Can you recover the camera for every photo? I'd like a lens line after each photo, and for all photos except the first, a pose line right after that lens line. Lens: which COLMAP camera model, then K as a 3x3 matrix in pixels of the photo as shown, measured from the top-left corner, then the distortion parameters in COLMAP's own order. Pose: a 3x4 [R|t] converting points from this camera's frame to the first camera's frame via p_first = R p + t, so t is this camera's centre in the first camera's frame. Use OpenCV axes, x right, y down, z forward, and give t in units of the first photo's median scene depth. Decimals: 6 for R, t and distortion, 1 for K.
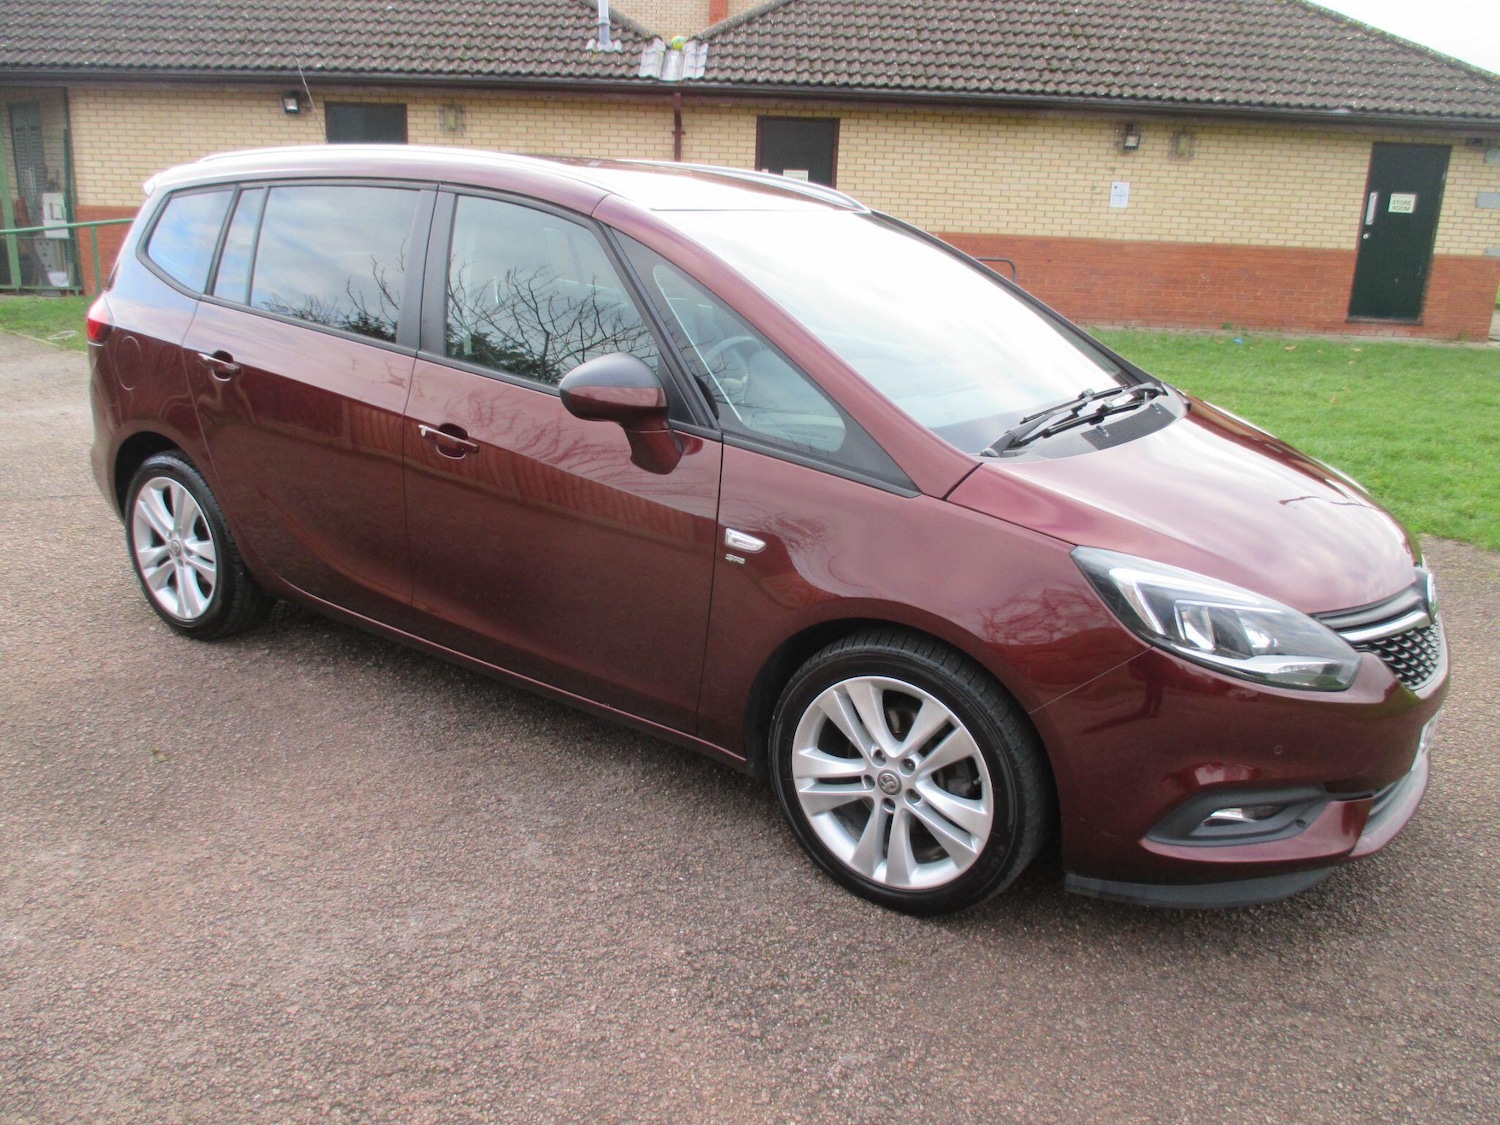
lens RADIAL K [[1207.0, 0, 759.2], [0, 1207.0, 571.0], [0, 0, 1]] dist [-0.034805, -0.006462]
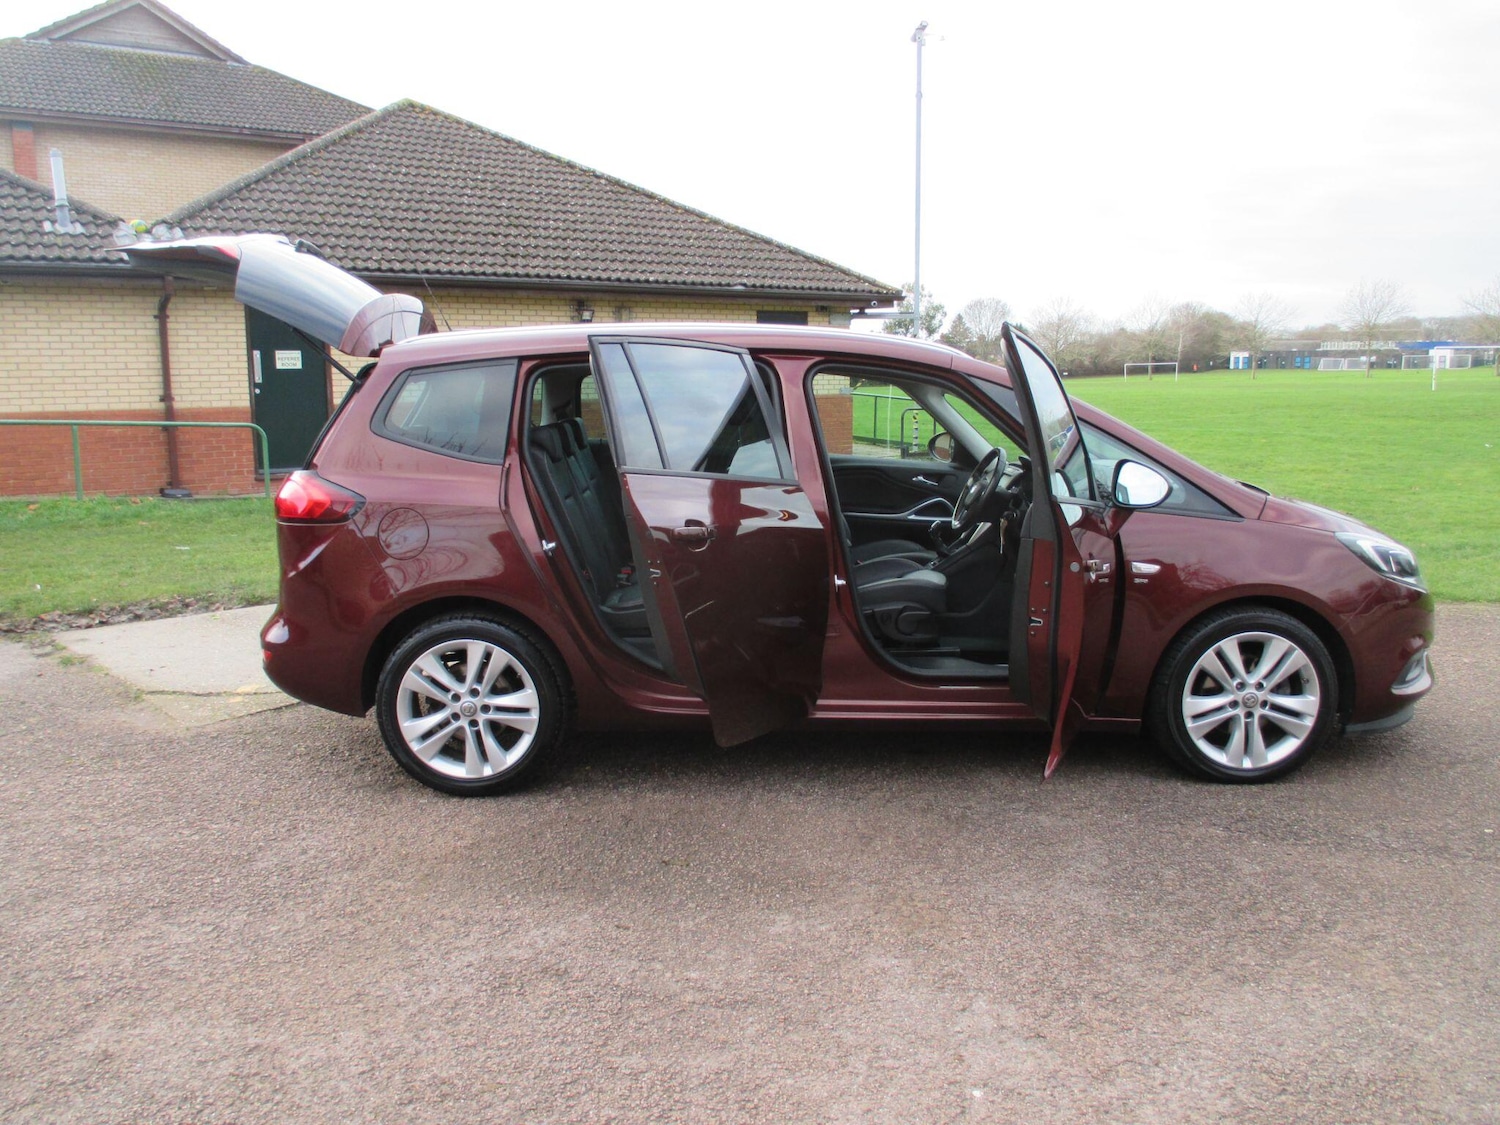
lens RADIAL K [[1207.0, 0, 749.8], [0, 1207.0, 570.6], [0, 0, 1]] dist [-0.034805, -0.006462]
pose [[0.817513, -0.132526, 0.560454, -1.248486], [0.207770, 0.975495, -0.072399, -0.014922], [-0.537126, 0.175632, 0.825015, 0.014130]]
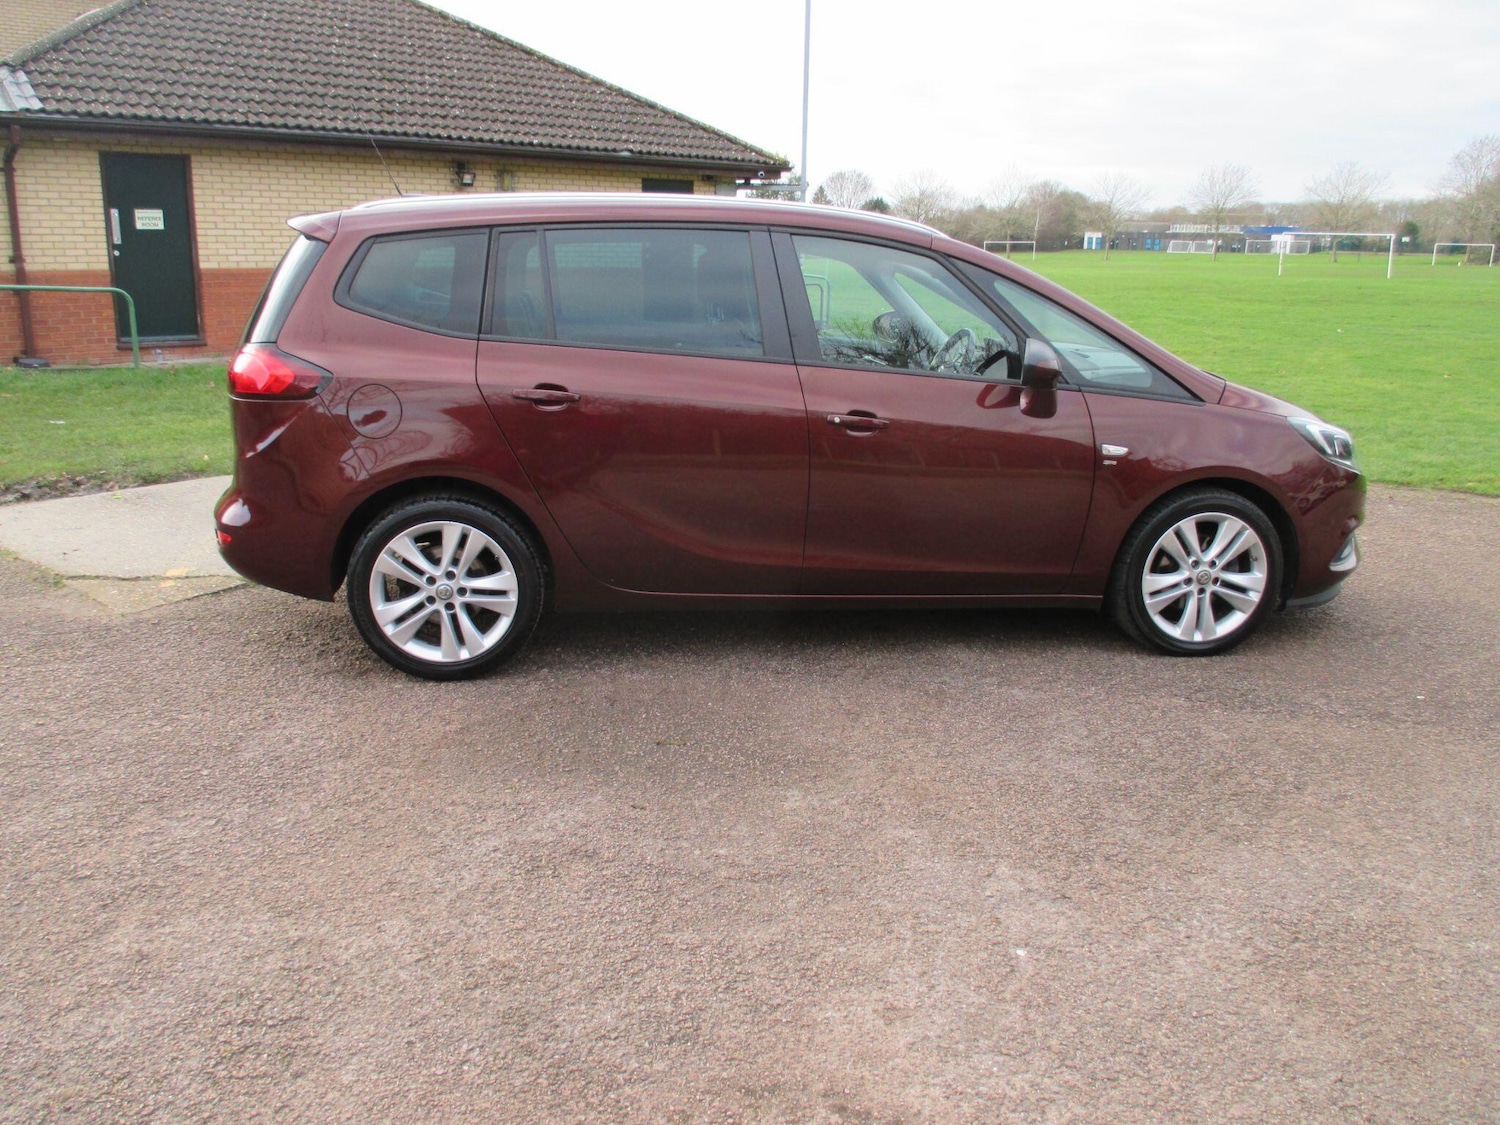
lens RADIAL K [[1207.0, 0, 748.3], [0, 1207.0, 560.9], [0, 0, 1]] dist [-0.034805, -0.006462]
pose [[0.748109, -0.190254, 0.635718, -1.365449], [0.210164, 0.976632, 0.044962, -0.053535], [-0.629416, 0.099969, 0.770611, 0.104009]]
